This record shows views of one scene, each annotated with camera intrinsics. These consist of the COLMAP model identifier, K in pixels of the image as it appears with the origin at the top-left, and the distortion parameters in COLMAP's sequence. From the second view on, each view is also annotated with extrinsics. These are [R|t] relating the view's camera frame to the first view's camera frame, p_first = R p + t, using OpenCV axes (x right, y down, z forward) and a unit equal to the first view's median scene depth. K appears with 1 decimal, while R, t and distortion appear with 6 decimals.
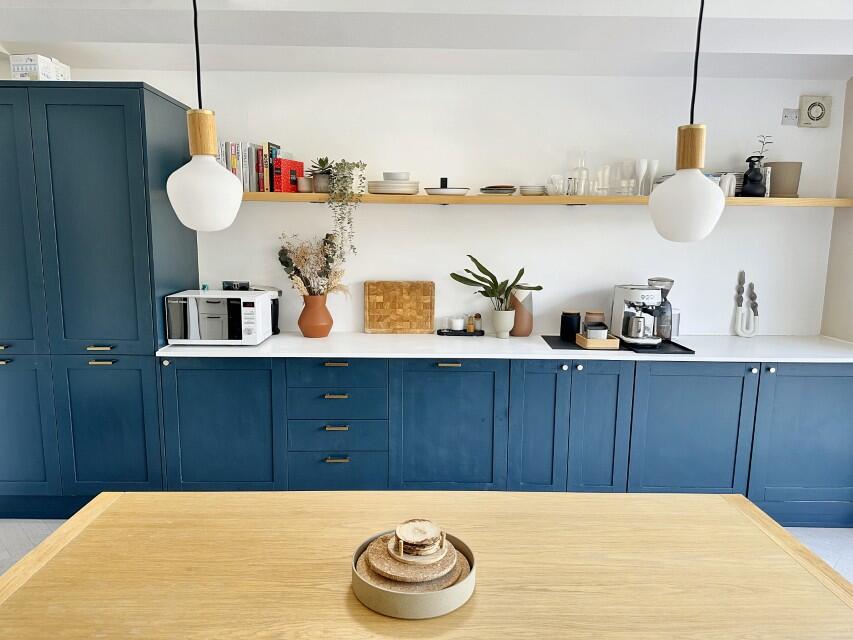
lens RADIAL K [[606.5, 0, 426.5], [0, 606.5, 320.0], [0, 0, 1]] dist [0.006671, 0.002641]
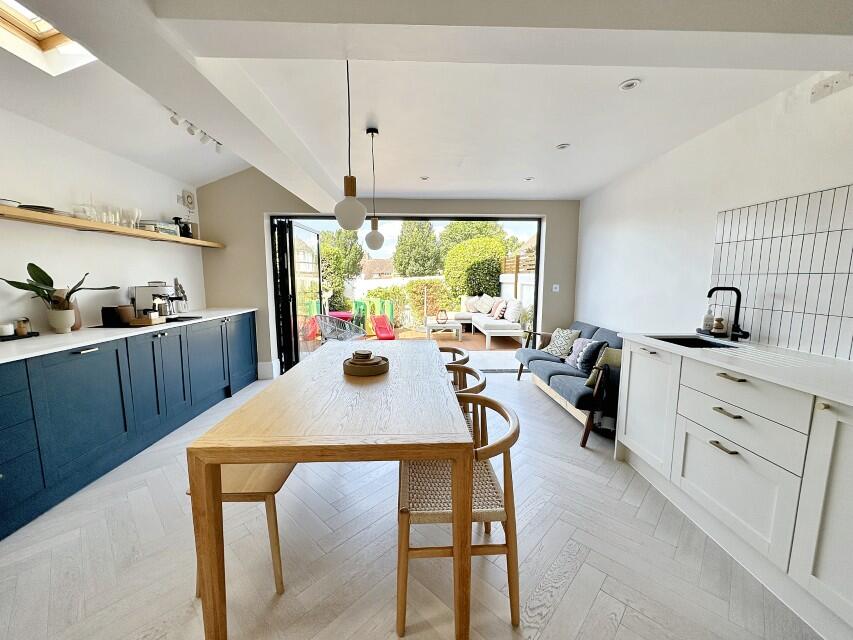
lens RADIAL K [[338.1, 0, 426.5], [0, 338.1, 320.0], [0, 0, 1]] dist [-0.002029, -0.000376]
pose [[-0.022158, -0.135207, 0.990570, -0.563773], [0.149250, 0.979262, 0.137002, 0.018927], [-0.988551, 0.150878, -0.001519, 0.270111]]
